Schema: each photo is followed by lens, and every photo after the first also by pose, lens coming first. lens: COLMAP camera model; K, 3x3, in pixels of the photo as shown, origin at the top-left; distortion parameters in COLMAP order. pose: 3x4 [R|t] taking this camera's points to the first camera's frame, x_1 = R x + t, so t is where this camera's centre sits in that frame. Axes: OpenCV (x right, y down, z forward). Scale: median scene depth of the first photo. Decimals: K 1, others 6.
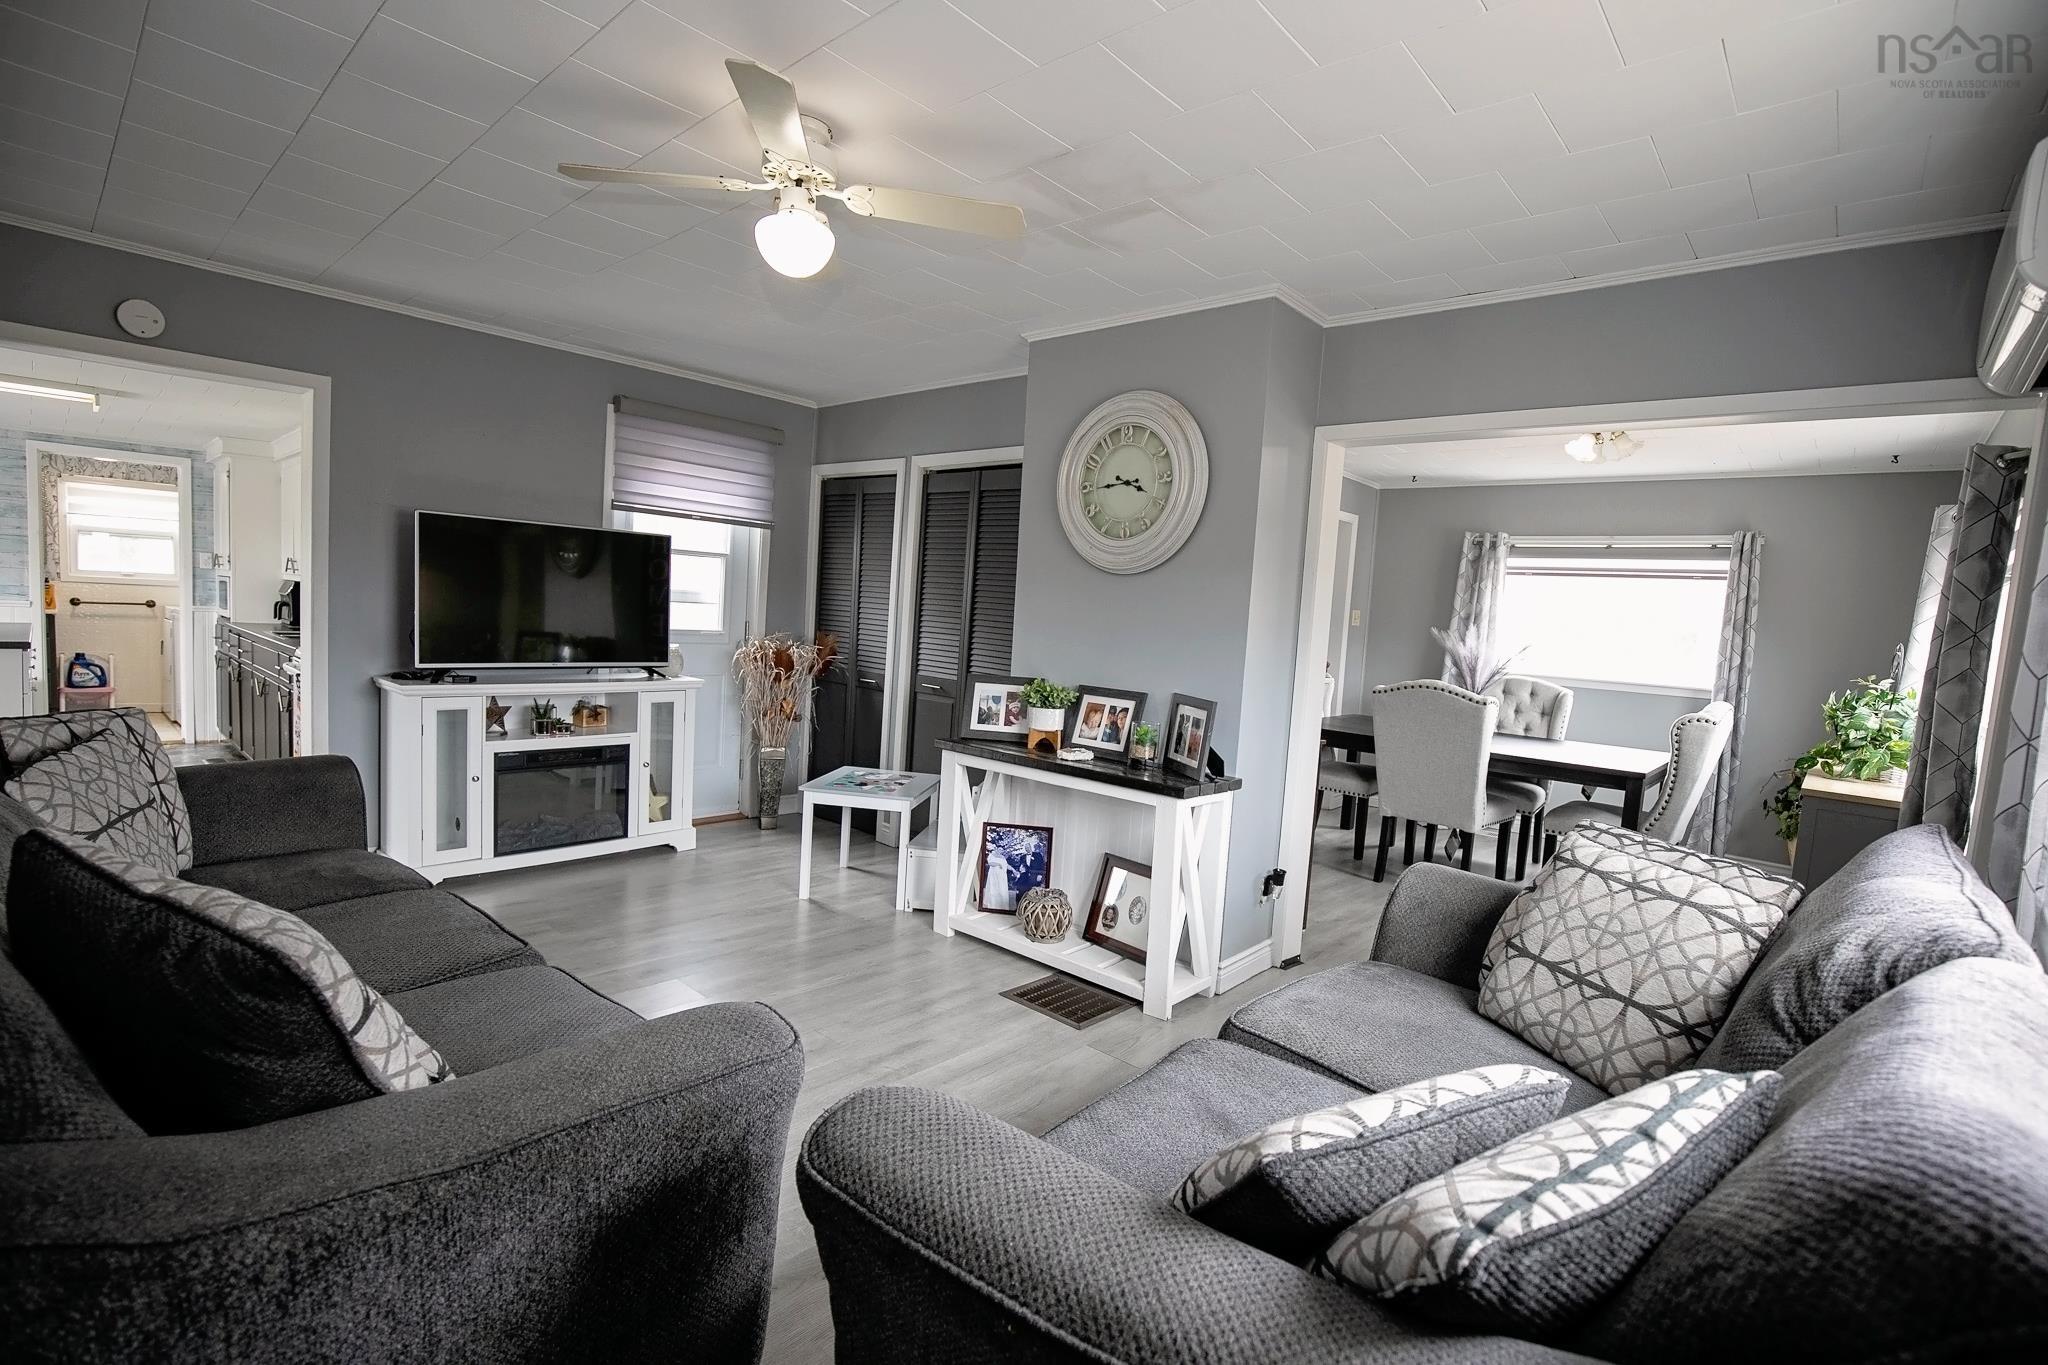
lens RADIAL K [[942.7, 0, 1058.9], [0, 942.7, 683.6], [0, 0, 1]] dist [-0.034833, 0.000553]
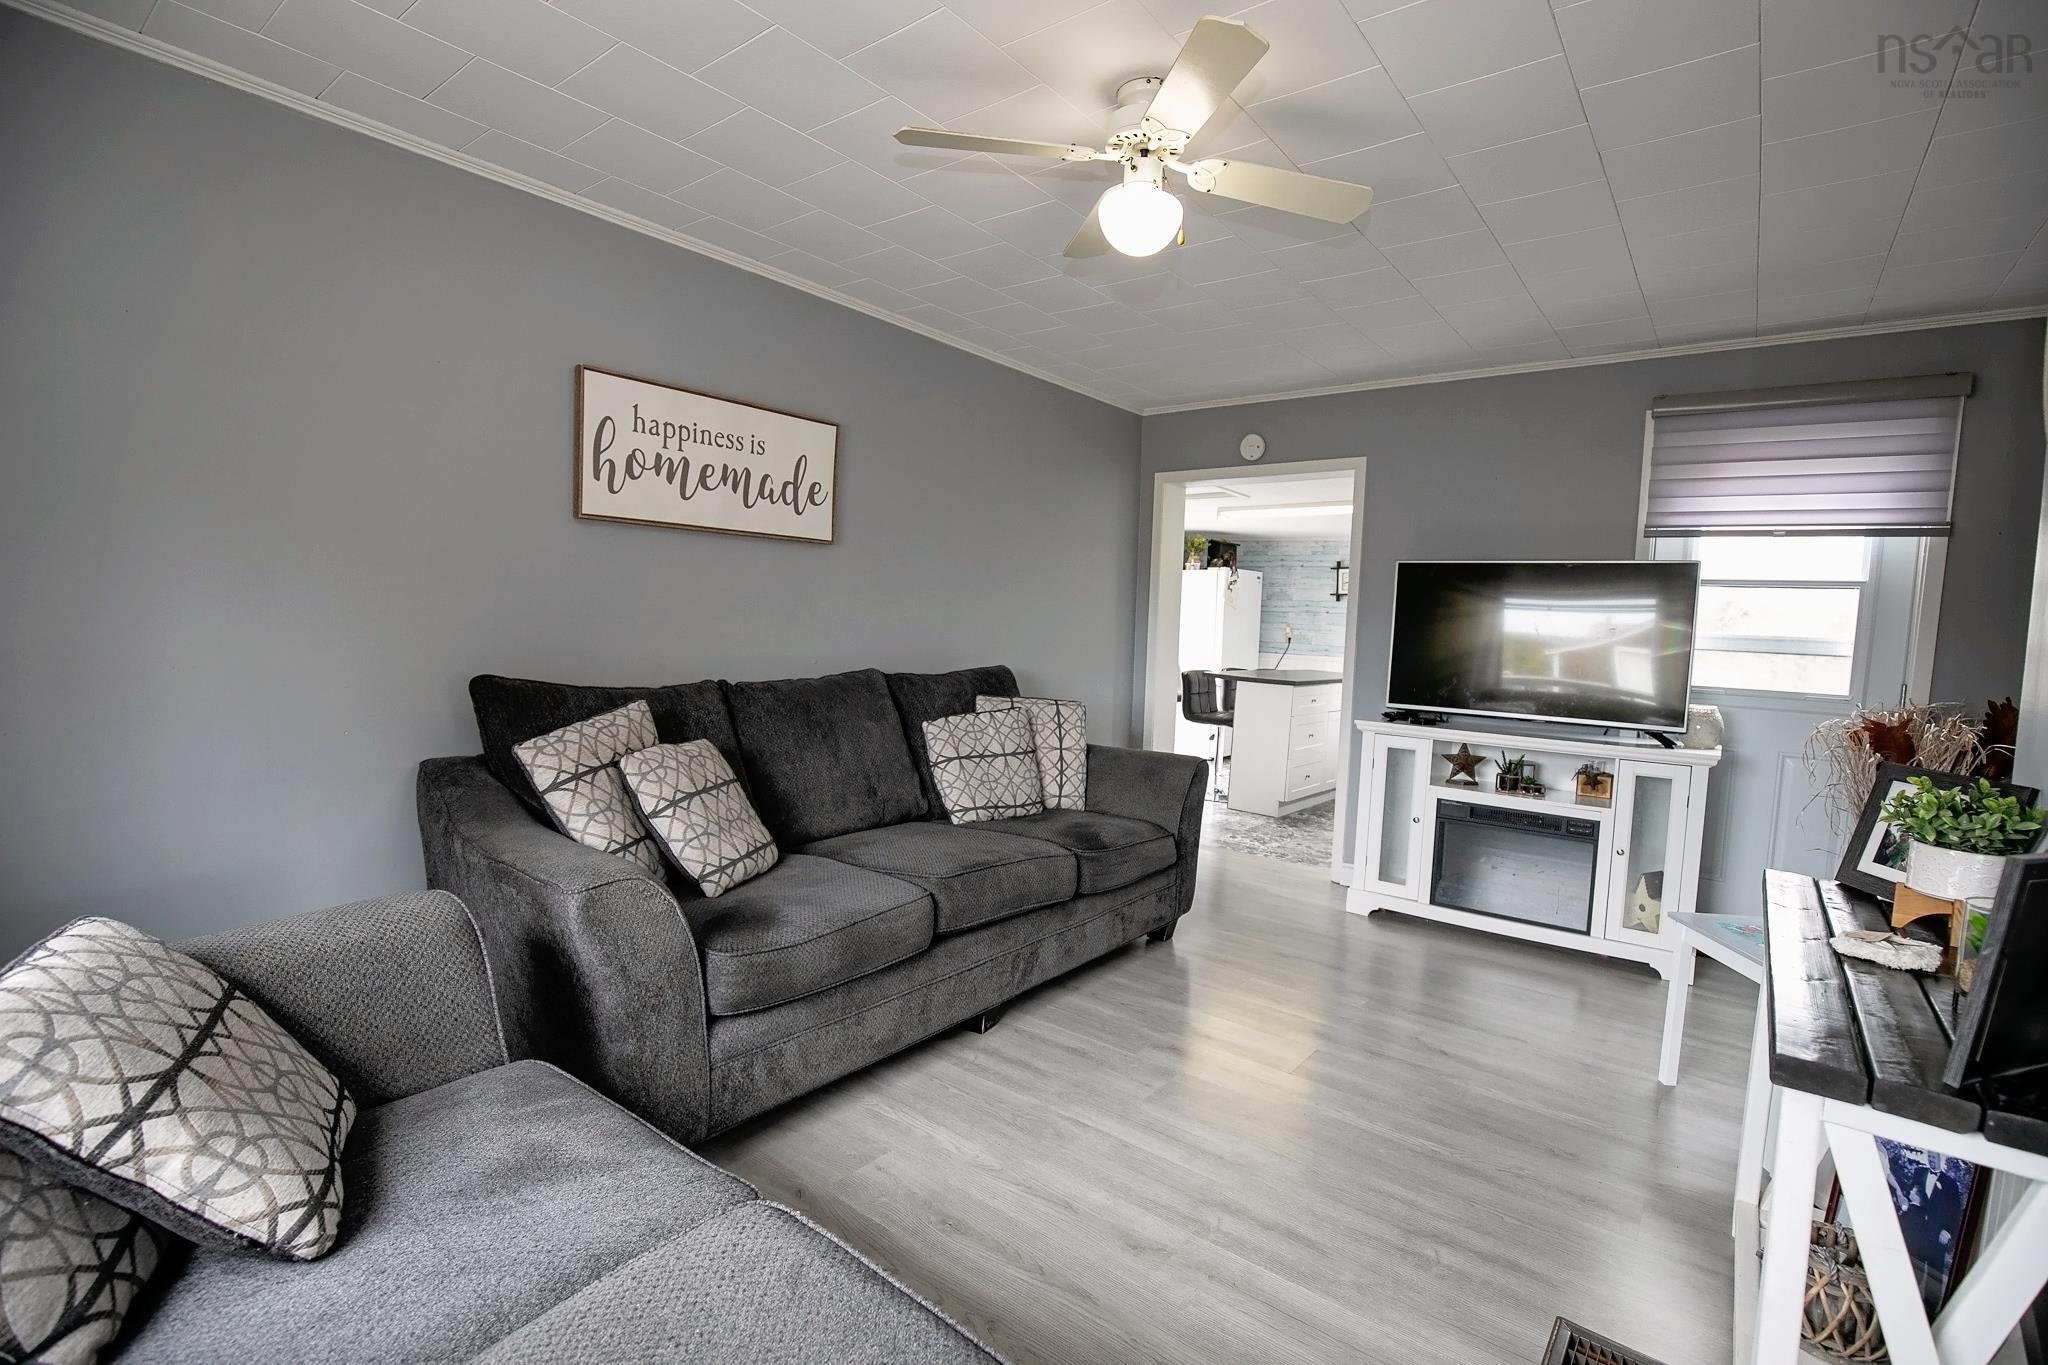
lens RADIAL K [[938.4, 0, 1024.0], [0, 938.4, 682.5], [0, 0, 1]] dist [0.001606, 0.000289]
pose [[0.067411, 0.012434, -0.997648, 0.437001], [-0.111705, 0.993730, 0.004837, -0.004437], [0.991452, 0.111116, 0.068377, 0.589406]]
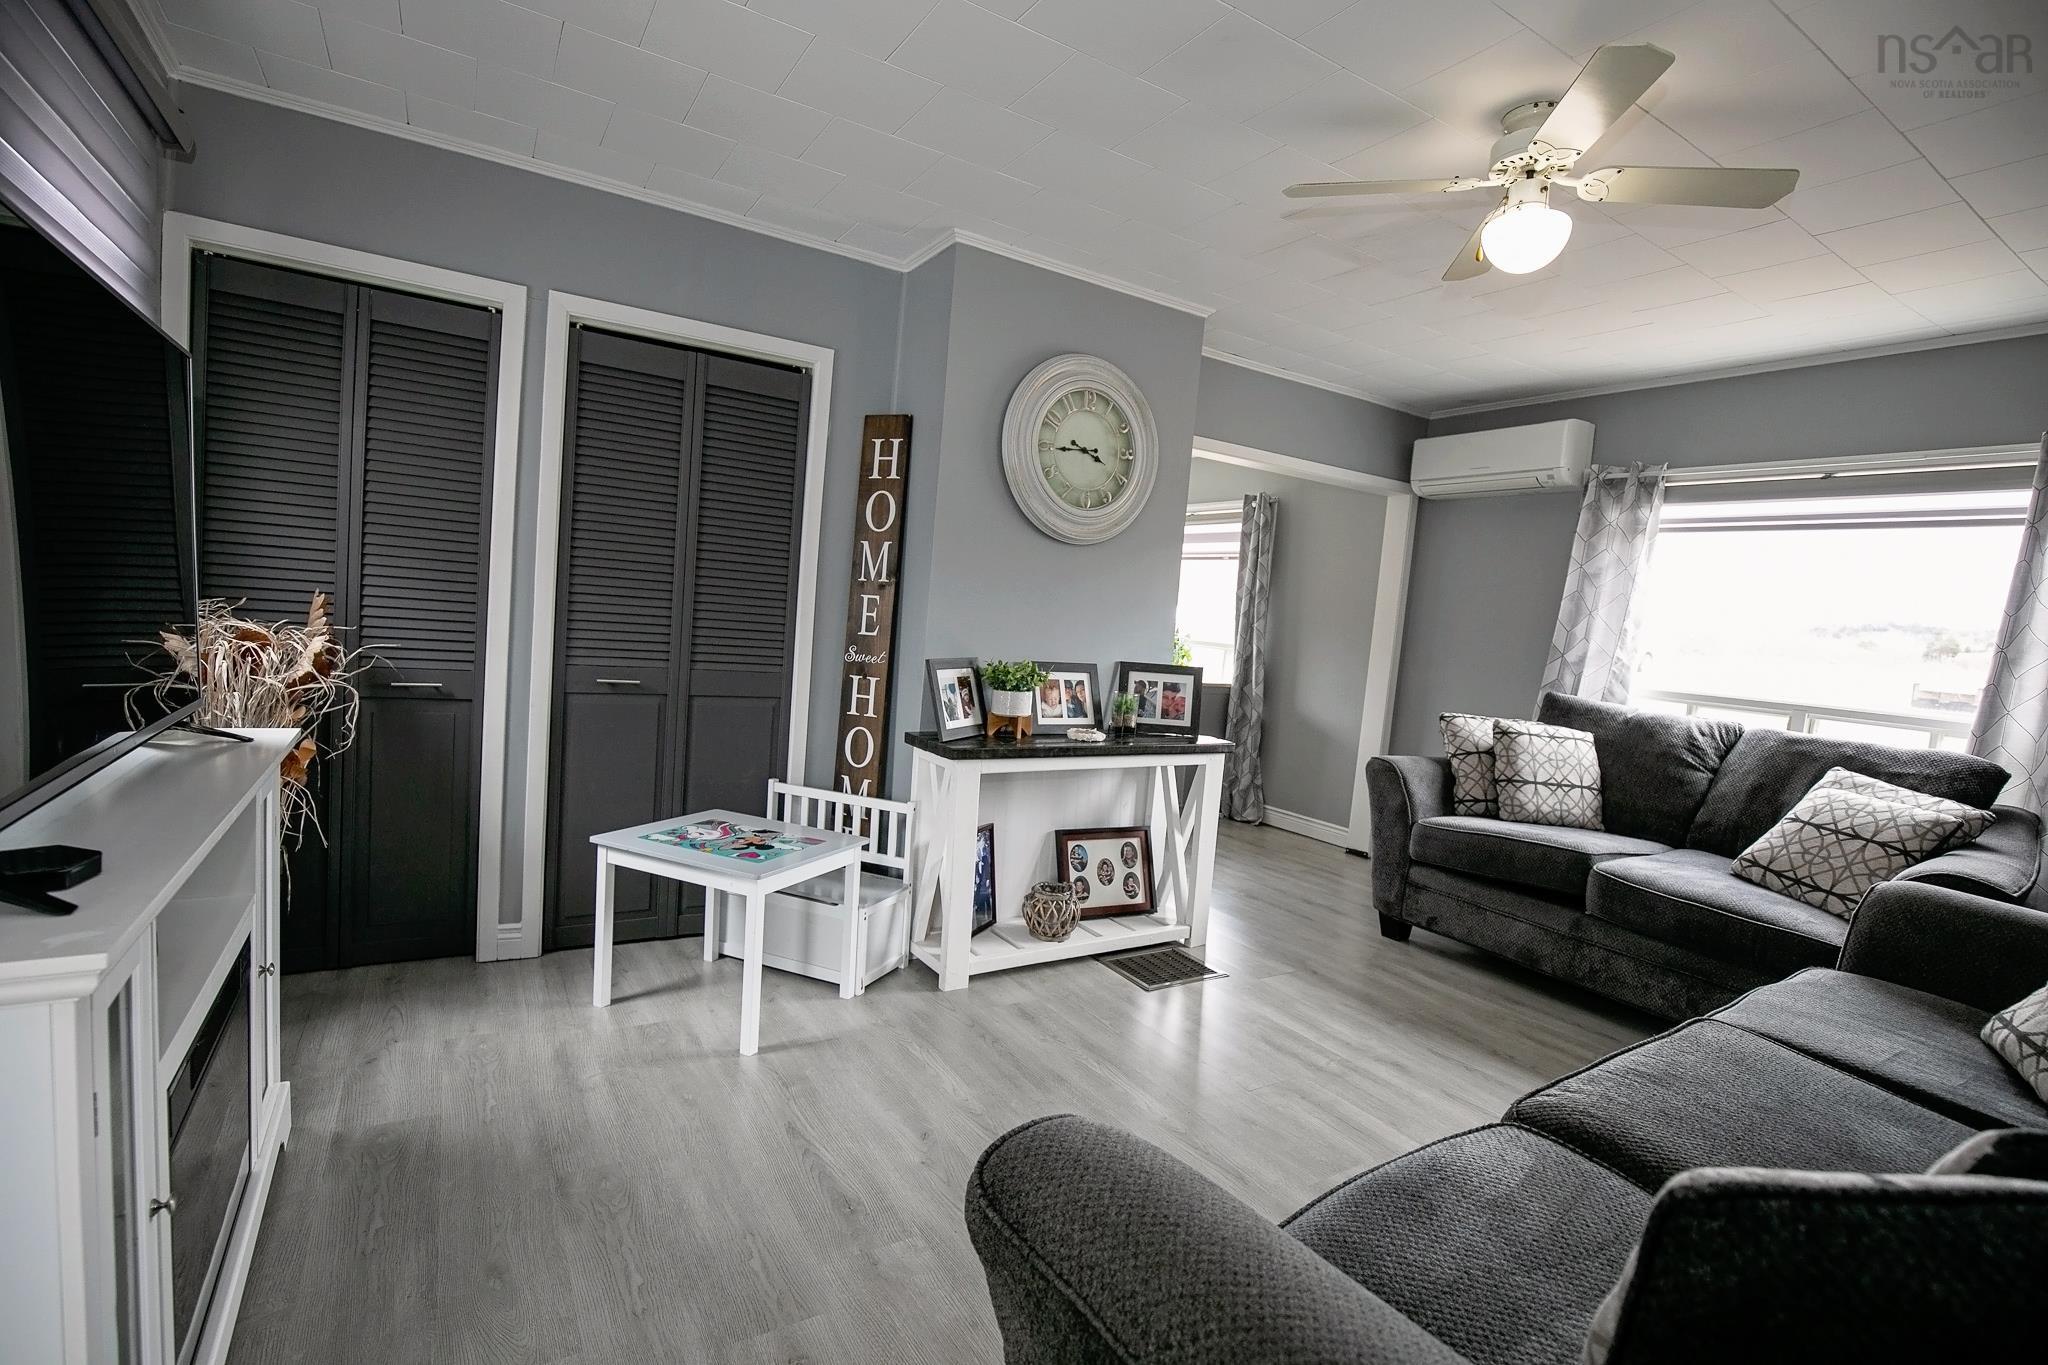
lens RADIAL K [[935.2, 0, 1057.6], [0, 935.2, 673.4], [0, 0, 1]] dist [-0.038914, 0.000083]
pose [[0.292267, -0.108053, 0.950213, -0.932277], [0.012749, 0.993948, 0.109105, -0.095984], [-0.956252, -0.019773, 0.291876, 0.788648]]
